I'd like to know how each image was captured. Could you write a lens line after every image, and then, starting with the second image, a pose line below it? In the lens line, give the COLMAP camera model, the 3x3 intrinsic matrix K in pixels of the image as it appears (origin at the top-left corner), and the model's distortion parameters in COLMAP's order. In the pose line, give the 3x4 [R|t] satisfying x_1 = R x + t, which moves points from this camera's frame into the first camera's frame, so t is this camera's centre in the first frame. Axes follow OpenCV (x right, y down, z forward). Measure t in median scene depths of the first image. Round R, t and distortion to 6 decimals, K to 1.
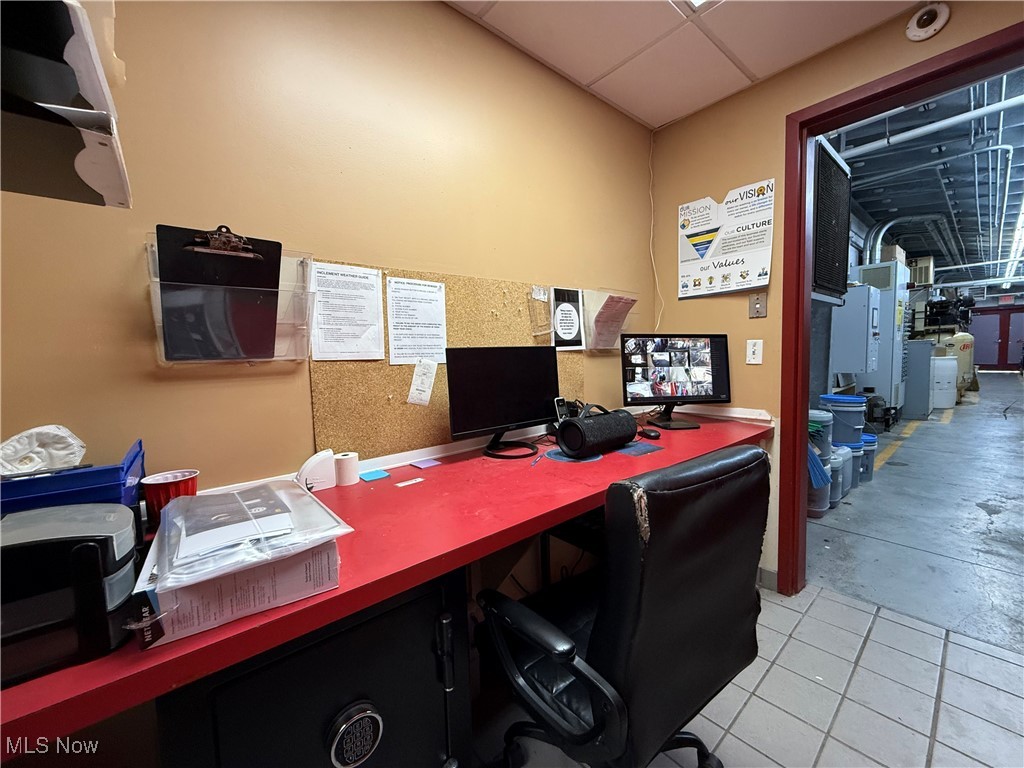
lens RADIAL K [[418.5, 0, 511.3], [0, 418.5, 382.8], [0, 0, 1]] dist [0.001438, -0.000436]
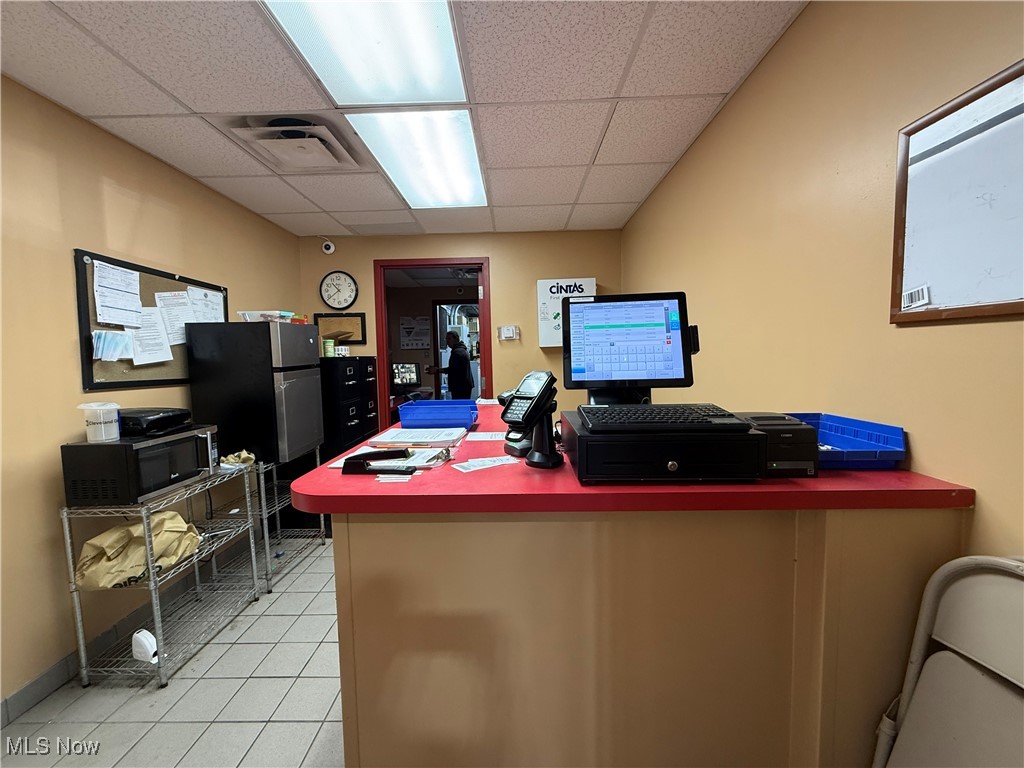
lens RADIAL K [[418.5, 0, 510.7], [0, 418.5, 387.3], [0, 0, 1]] dist [0.001438, -0.000436]
pose [[0.673253, -0.041242, 0.738261, -1.275758], [0.056197, 0.998409, 0.004526, 0.087375], [-0.737273, 0.038441, 0.674500, -1.530785]]
